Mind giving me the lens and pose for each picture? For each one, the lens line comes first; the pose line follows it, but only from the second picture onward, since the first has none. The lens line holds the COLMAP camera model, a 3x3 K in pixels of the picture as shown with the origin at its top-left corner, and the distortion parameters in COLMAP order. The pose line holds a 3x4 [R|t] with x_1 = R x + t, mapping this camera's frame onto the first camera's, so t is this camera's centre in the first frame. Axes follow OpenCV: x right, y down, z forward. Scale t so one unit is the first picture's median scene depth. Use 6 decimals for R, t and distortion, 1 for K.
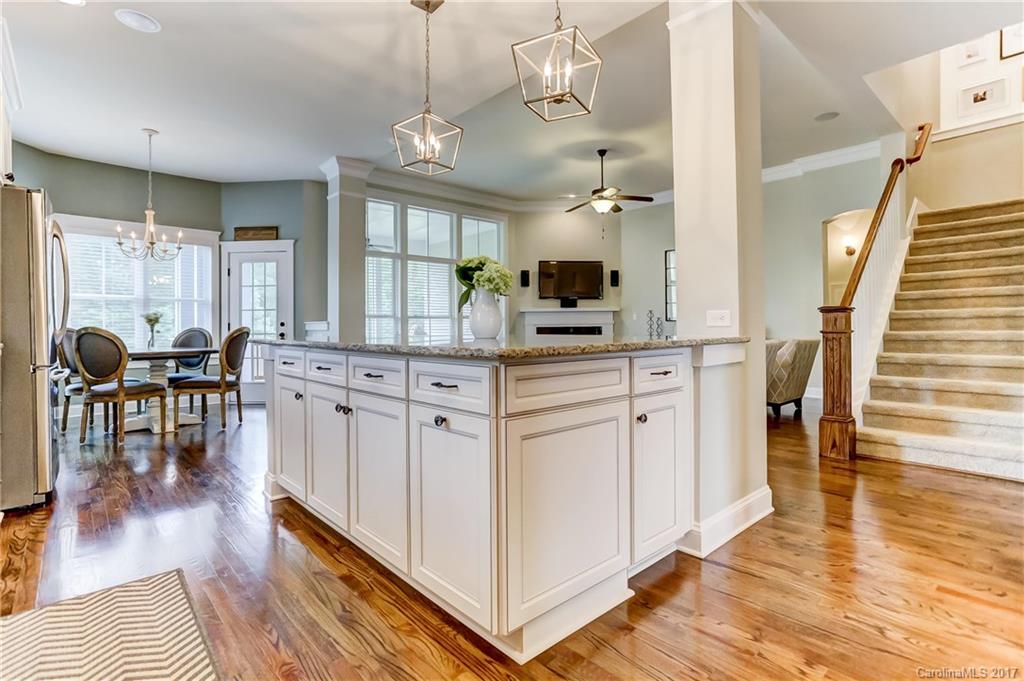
lens RADIAL K [[504.7, 0, 512.6], [0, 504.7, 319.4], [0, 0, 1]] dist [-0.026684, 0.018538]
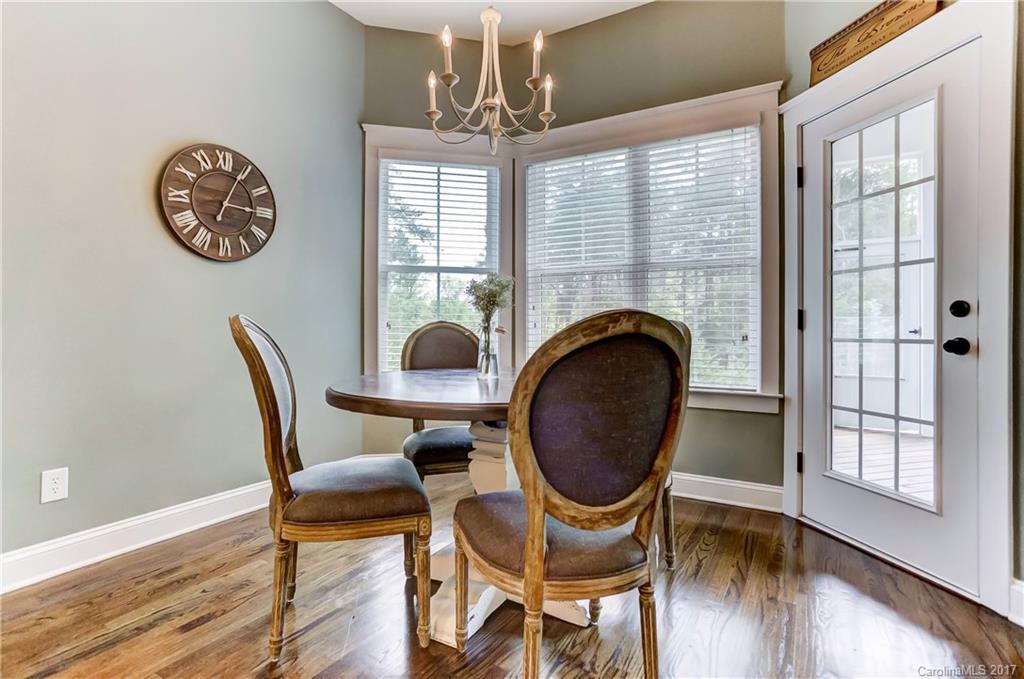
lens RADIAL K [[504.7, 0, 518.4], [0, 504.7, 330.4], [0, 0, 1]] dist [-0.026684, 0.018538]
pose [[0.303989, 0.011961, -0.952600, -0.272527], [0.012697, 0.999781, 0.016606, 0.014491], [0.952591, -0.017144, 0.303771, 0.692549]]
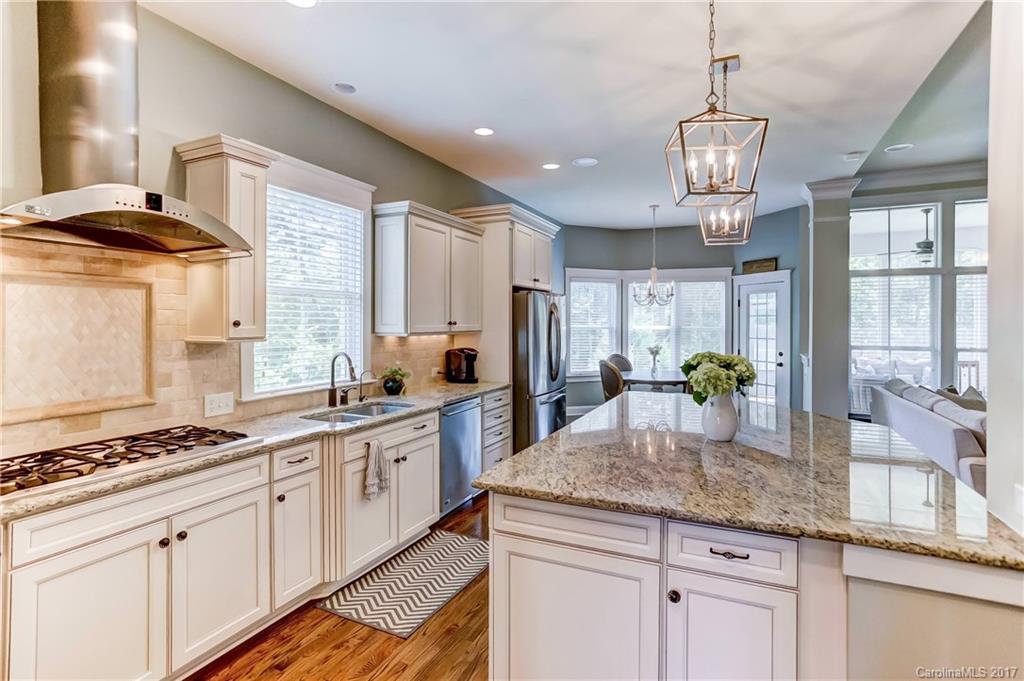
lens RADIAL K [[504.7, 0, 520.9], [0, 504.7, 322.3], [0, 0, 1]] dist [-0.026684, 0.018538]
pose [[0.407036, 0.013438, -0.913313, 0.252958], [0.008370, 0.999795, 0.018440, -0.078077], [0.913374, -0.015150, 0.406840, 0.115252]]
